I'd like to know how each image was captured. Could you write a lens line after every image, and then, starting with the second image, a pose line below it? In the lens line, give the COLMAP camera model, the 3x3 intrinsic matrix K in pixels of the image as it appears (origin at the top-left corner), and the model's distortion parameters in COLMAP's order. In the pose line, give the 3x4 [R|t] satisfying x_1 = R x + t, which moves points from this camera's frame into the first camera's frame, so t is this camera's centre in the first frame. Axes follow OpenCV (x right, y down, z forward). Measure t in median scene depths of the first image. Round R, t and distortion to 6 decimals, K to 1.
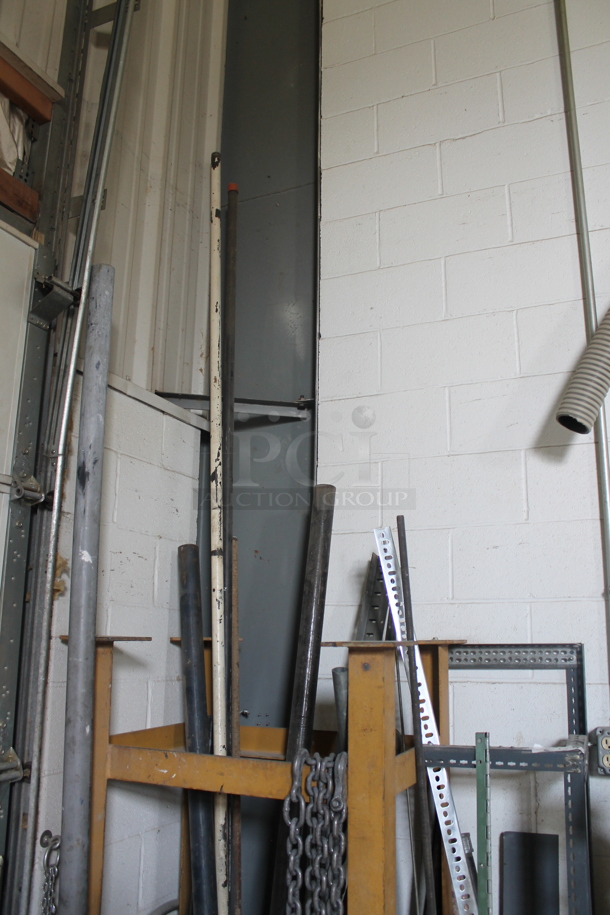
lens RADIAL K [[779.6, 0, 309.2], [0, 779.6, 454.6], [0, 0, 1]] dist [-0.160793, 0.131469]
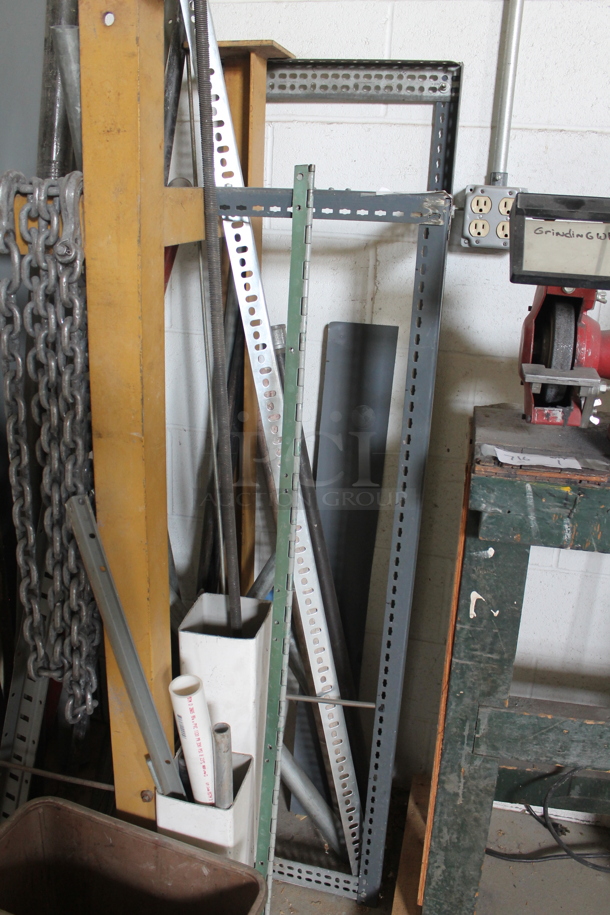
lens RADIAL K [[779.6, 0, 306.7], [0, 779.6, 453.7], [0, 0, 1]] dist [-0.160793, 0.131469]
pose [[0.982393, -0.029861, 0.184423, 0.086322], [-0.073077, 0.847077, 0.526423, 0.198946], [-0.171939, -0.530631, 0.829980, 0.274040]]
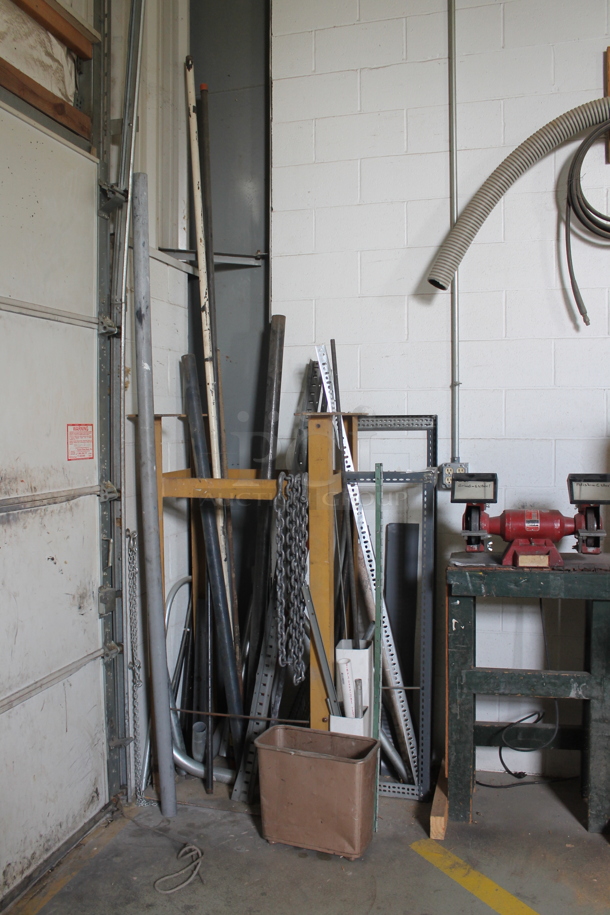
lens RADIAL K [[779.6, 0, 307.4], [0, 779.6, 451.4], [0, 0, 1]] dist [-0.160793, 0.131469]
pose [[0.988437, -0.022688, 0.149926, -0.185660], [-0.018177, 0.963885, 0.265697, -0.126636], [-0.150540, -0.265350, 0.952327, -0.621457]]
